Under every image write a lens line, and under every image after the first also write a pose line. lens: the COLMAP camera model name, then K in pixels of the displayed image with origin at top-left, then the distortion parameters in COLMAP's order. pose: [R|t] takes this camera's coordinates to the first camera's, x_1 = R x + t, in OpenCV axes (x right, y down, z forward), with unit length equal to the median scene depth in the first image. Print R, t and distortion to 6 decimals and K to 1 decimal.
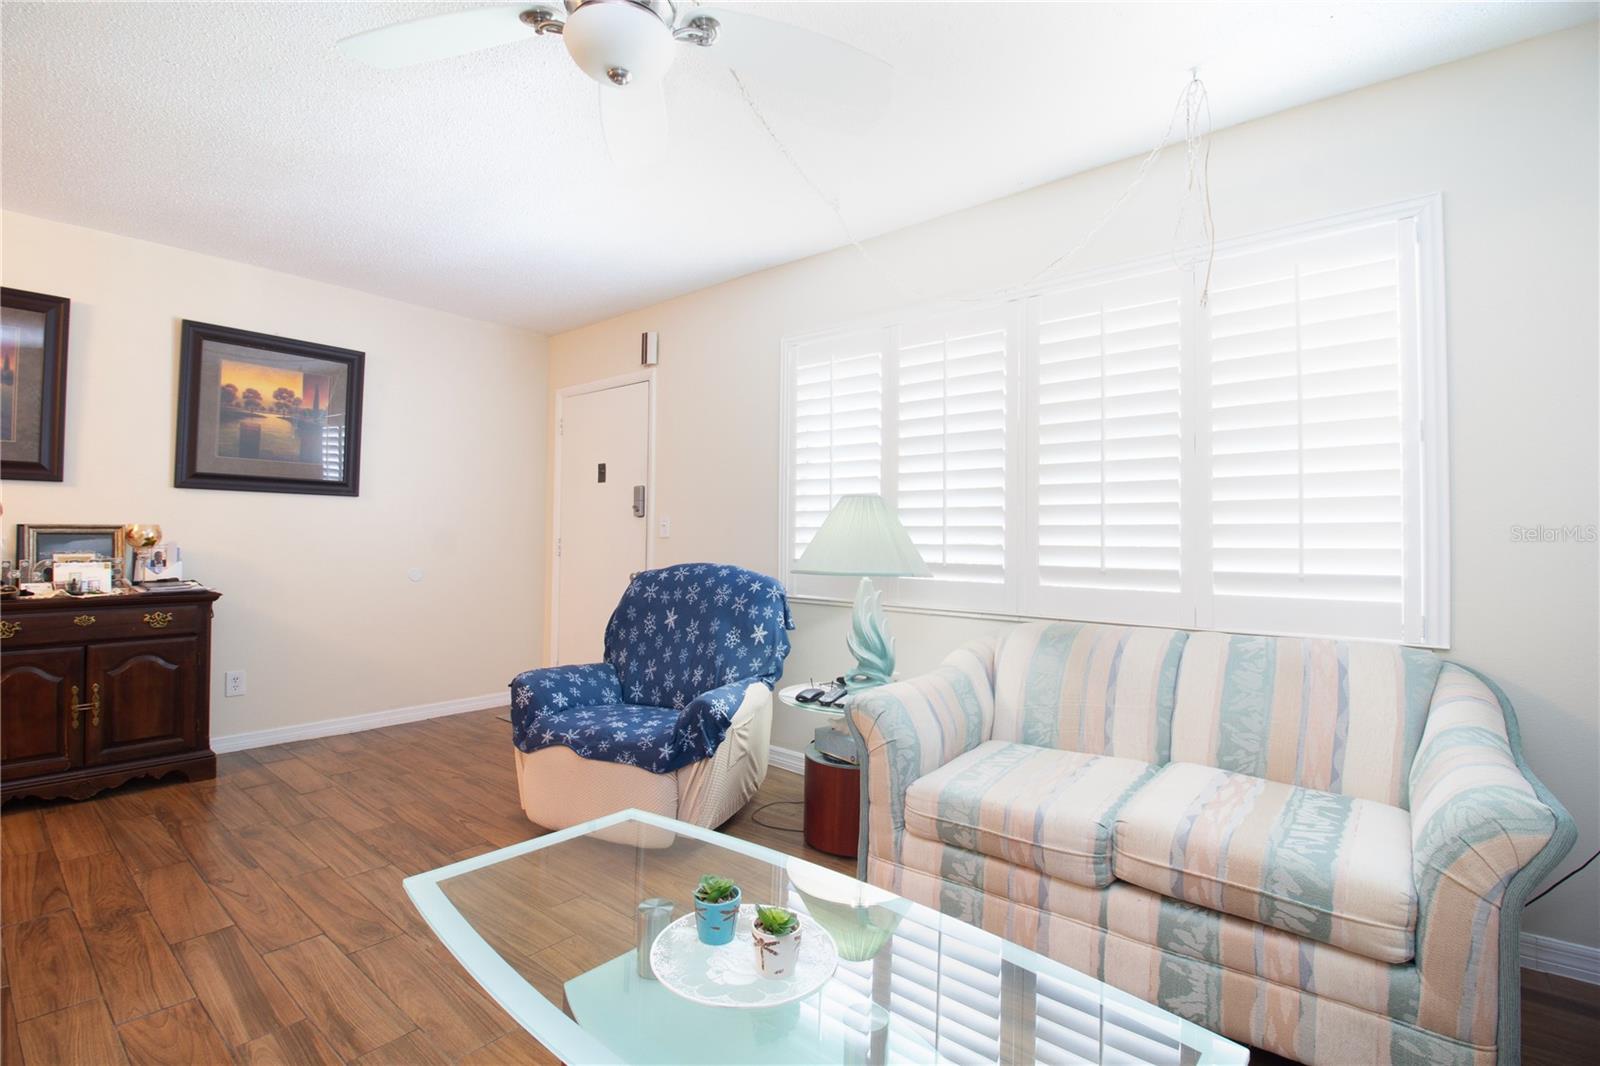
lens RADIAL K [[738.7, 0, 796.5], [0, 738.7, 529.3], [0, 0, 1]] dist [-0.010723, -0.005946]
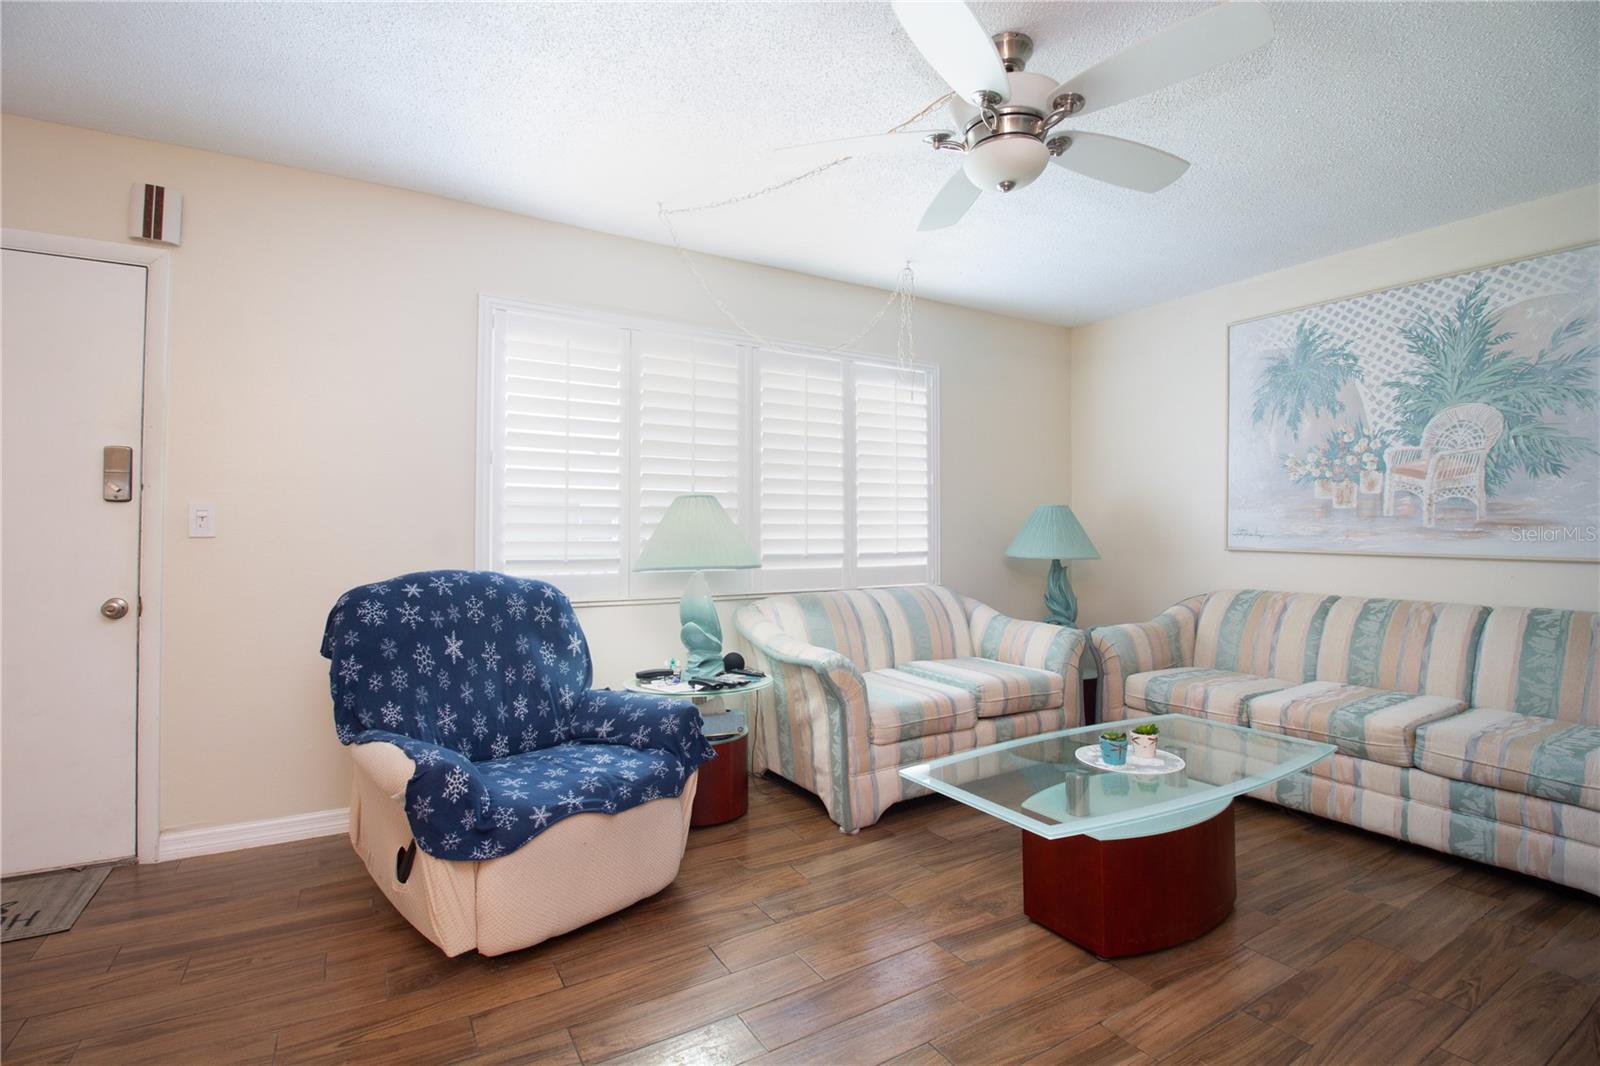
lens RADIAL K [[738.7, 0, 795.2], [0, 738.7, 529.3], [0, 0, 1]] dist [-0.010723, -0.005946]
pose [[0.326563, -0.006002, 0.945157, -0.779211], [-0.007509, 0.999932, 0.008944, -0.006458], [-0.945146, -0.010018, 0.326495, 0.443341]]
